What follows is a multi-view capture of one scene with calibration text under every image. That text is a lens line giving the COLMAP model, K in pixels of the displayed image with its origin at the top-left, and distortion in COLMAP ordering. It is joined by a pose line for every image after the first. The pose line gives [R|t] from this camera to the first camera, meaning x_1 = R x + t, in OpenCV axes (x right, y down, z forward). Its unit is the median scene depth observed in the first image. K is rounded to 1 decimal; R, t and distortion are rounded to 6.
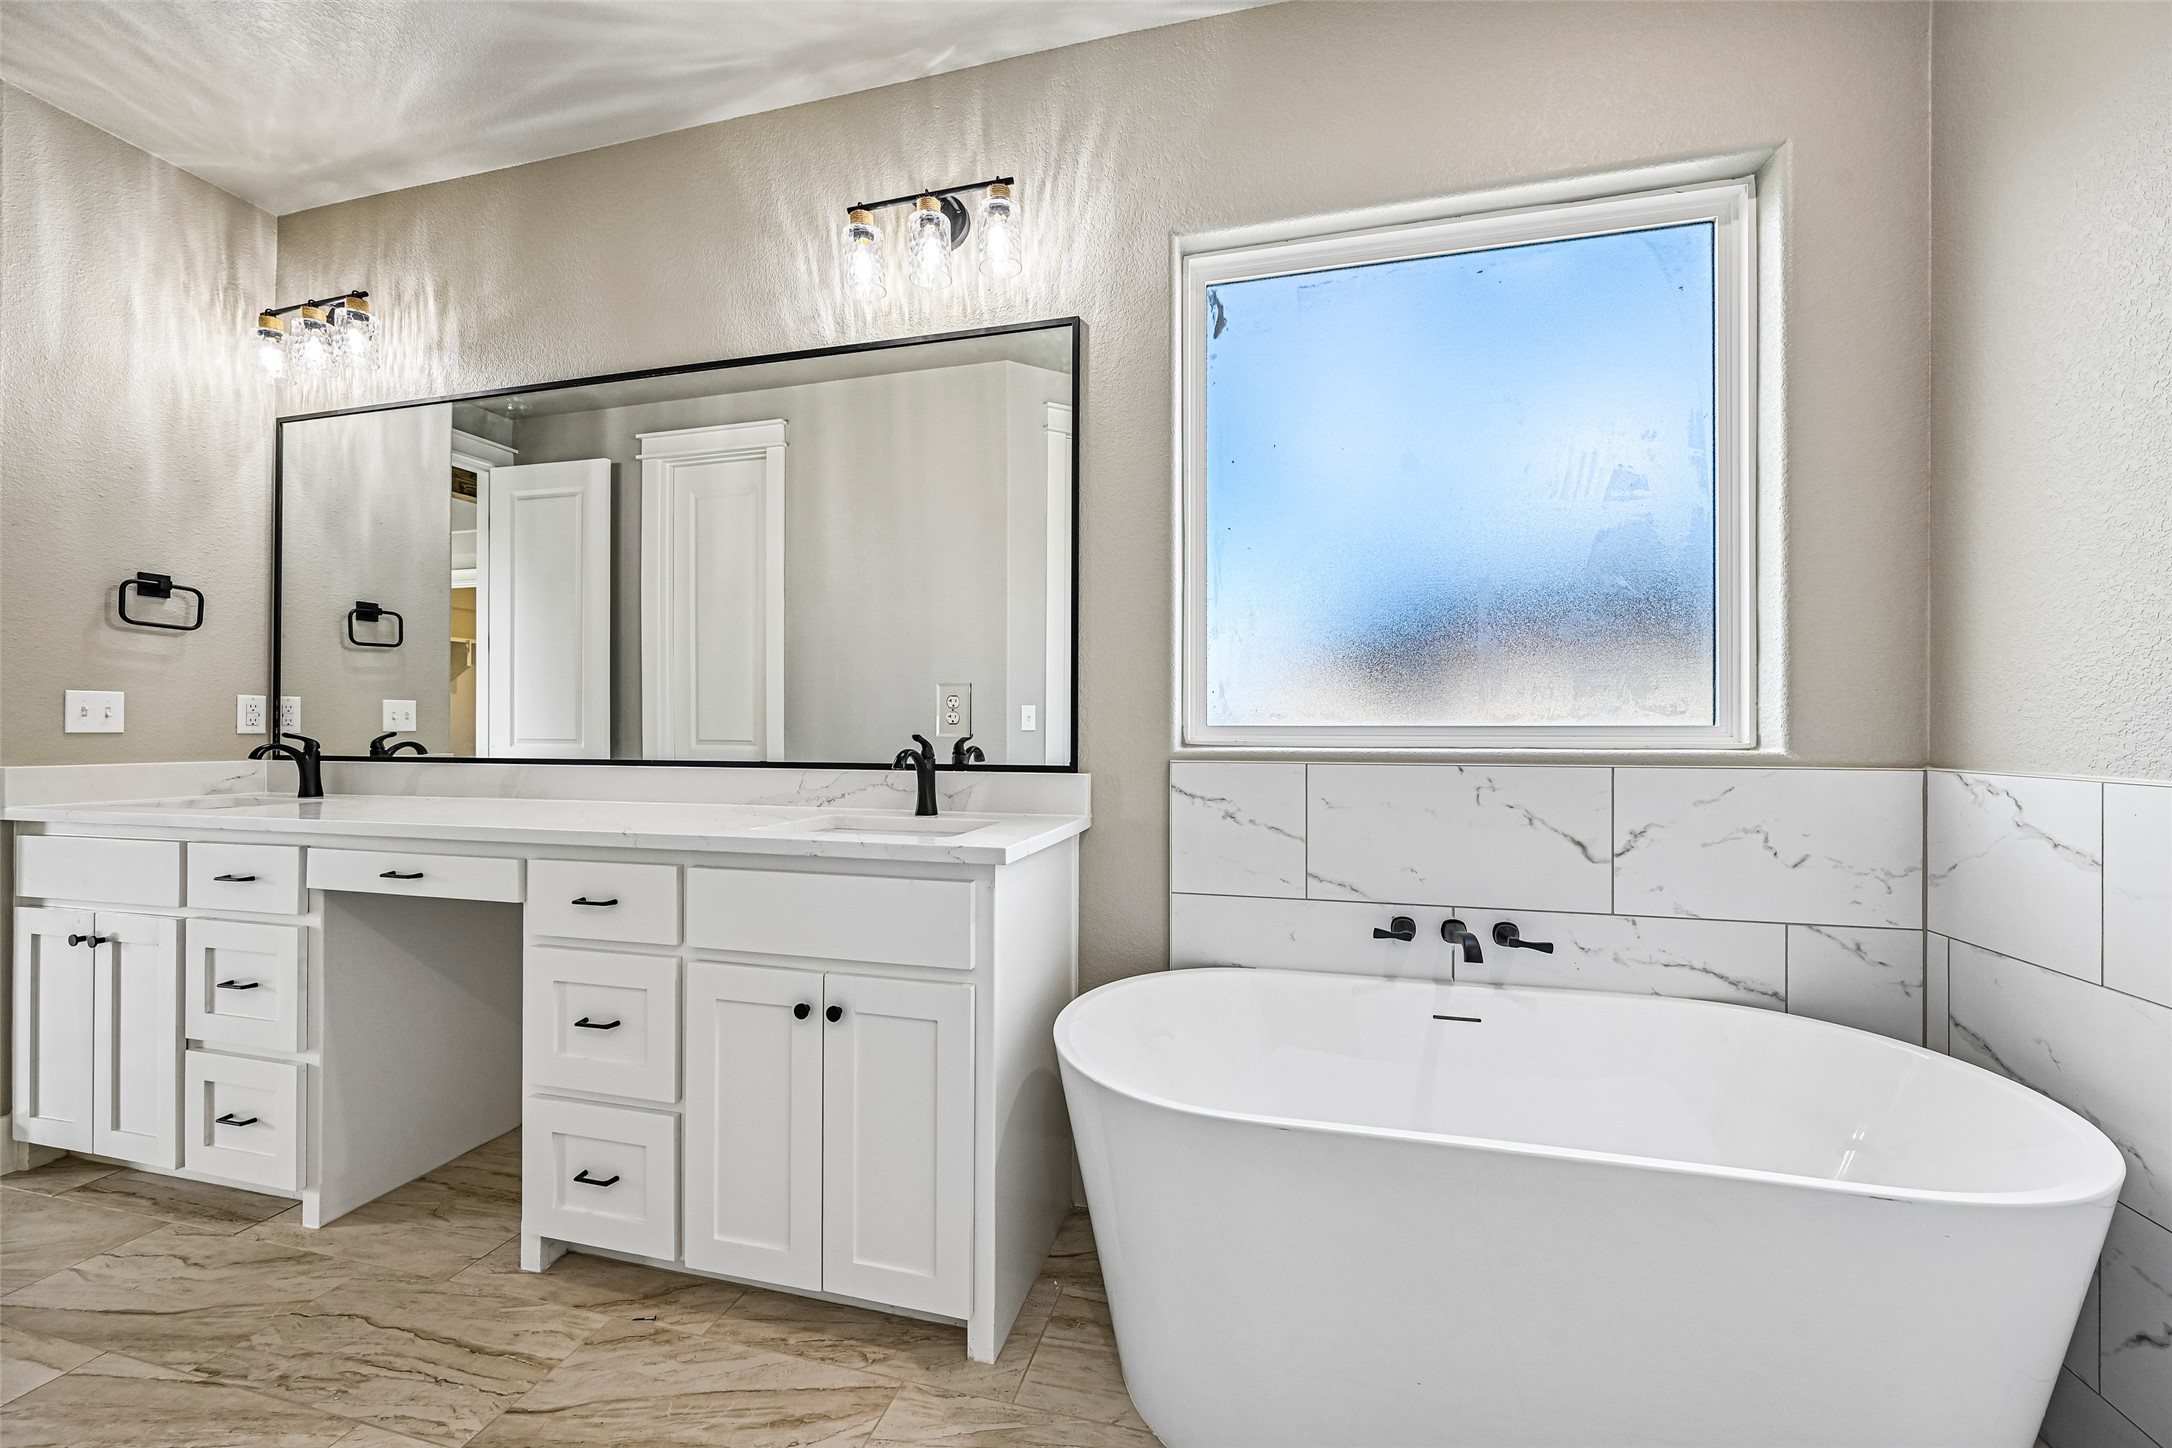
lens RADIAL K [[845.4, 0, 1085.0], [0, 845.4, 725.6], [0, 0, 1]] dist [-0.000970, 0.000289]
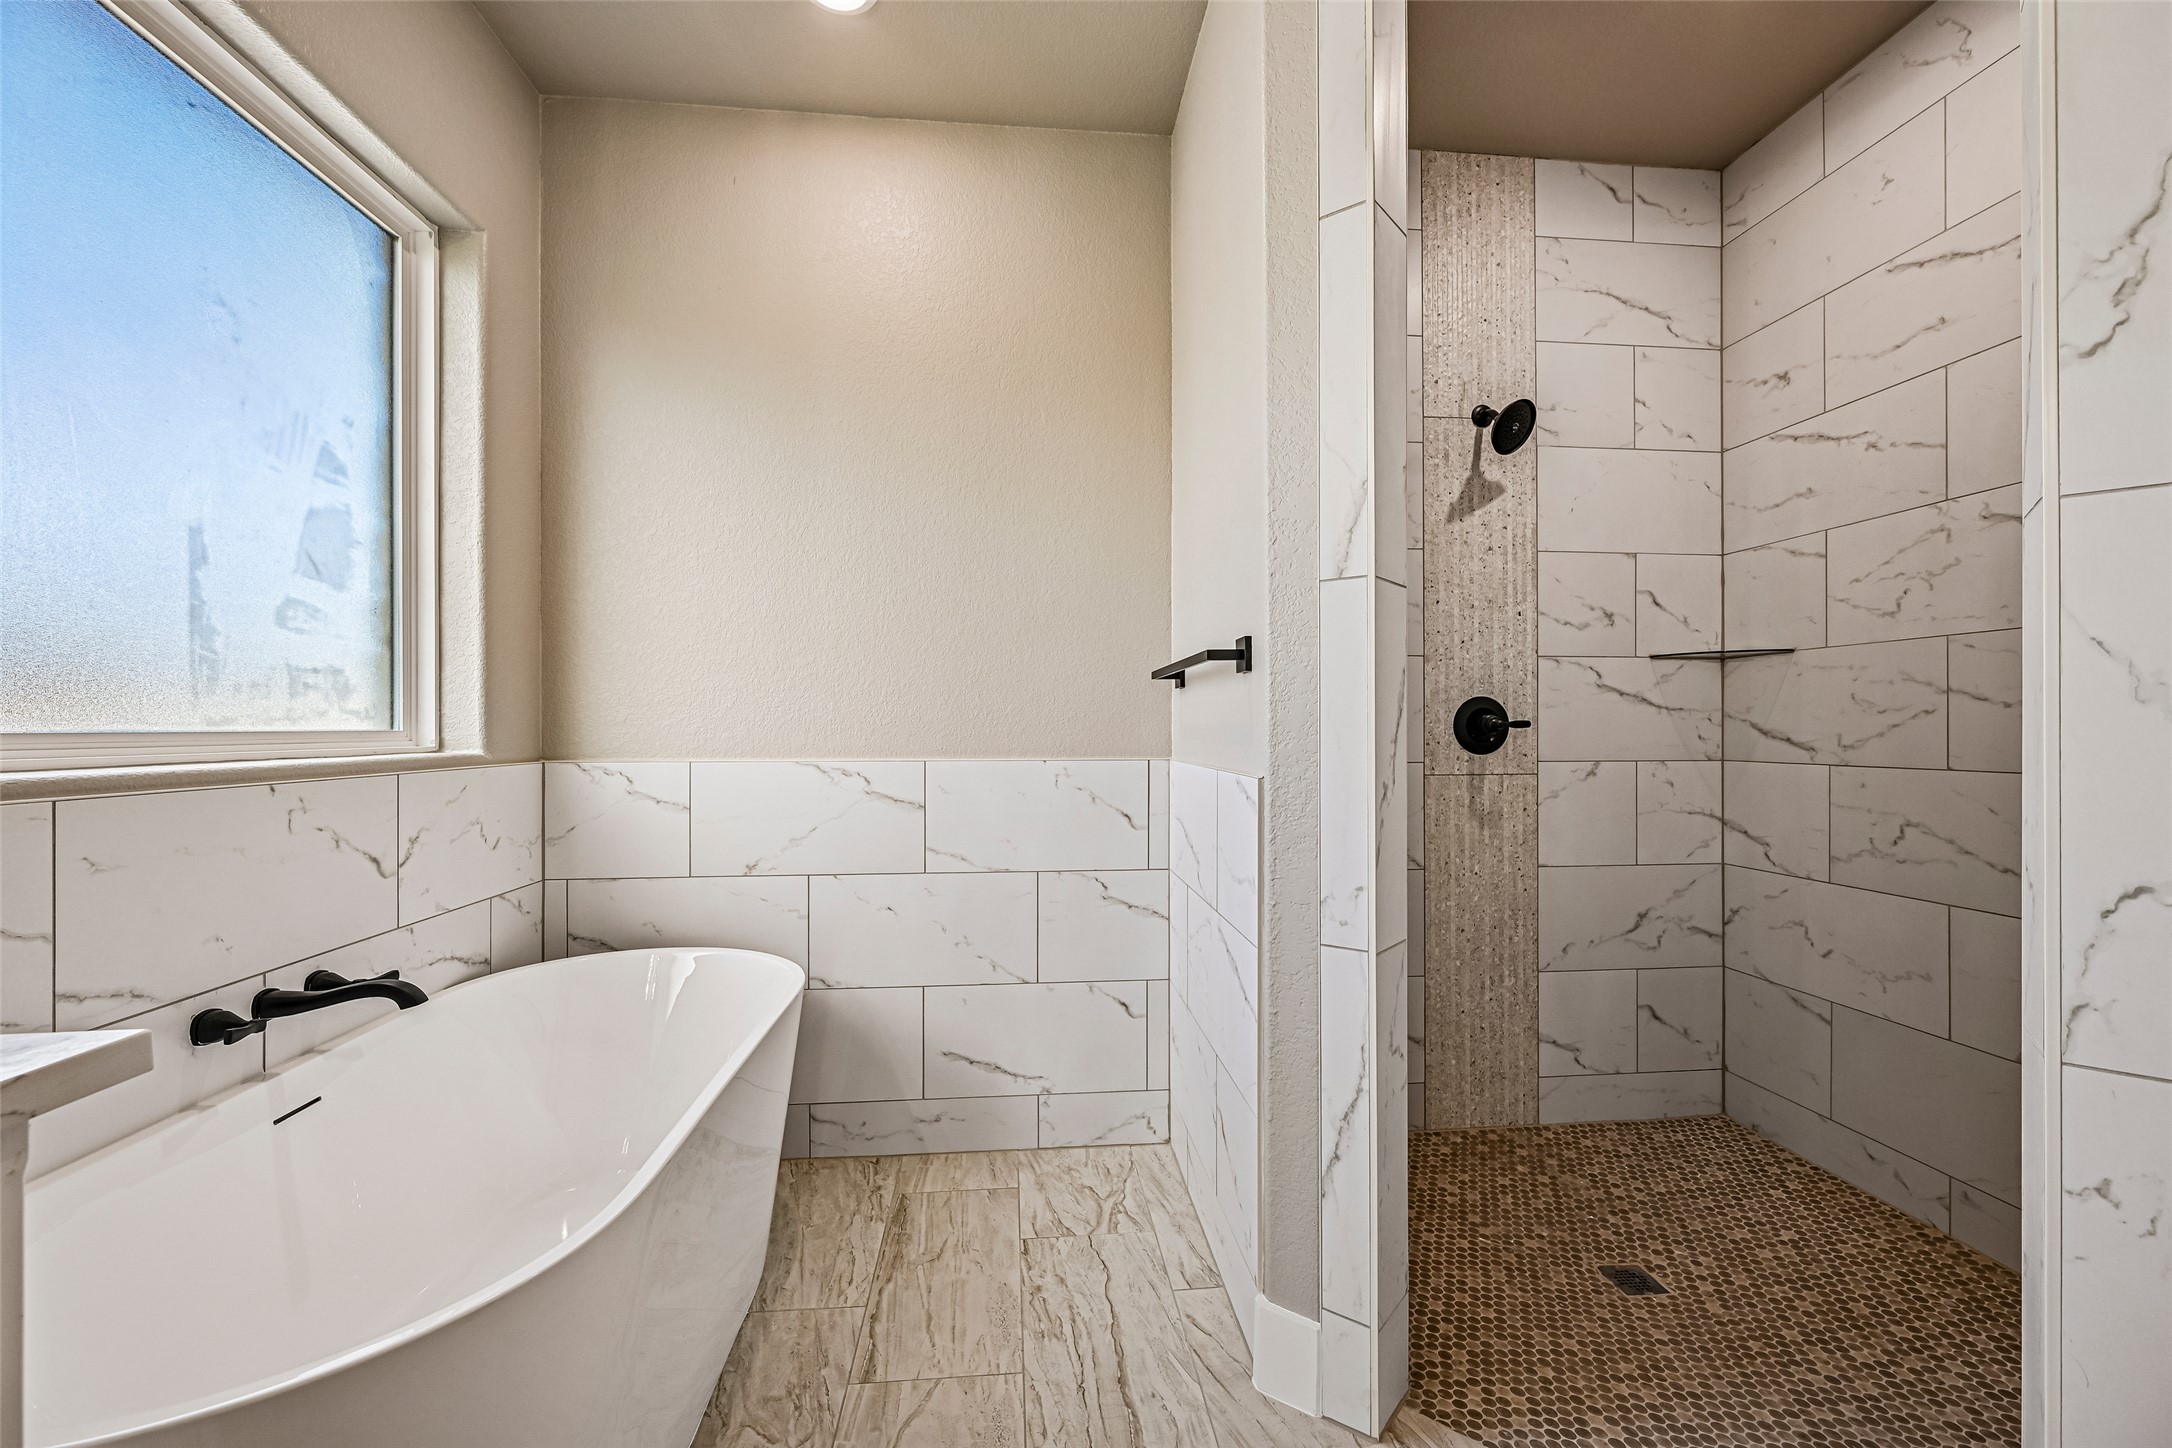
lens RADIAL K [[845.4, 0, 1085.0], [0, 845.4, 725.6], [0, 0, 1]] dist [-0.000970, 0.000289]
pose [[-0.334186, 0.000180, 0.942507, -0.531235], [-0.002553, 0.999996, -0.001096, -0.006722], [-0.942504, -0.002772, -0.334184, 0.582559]]
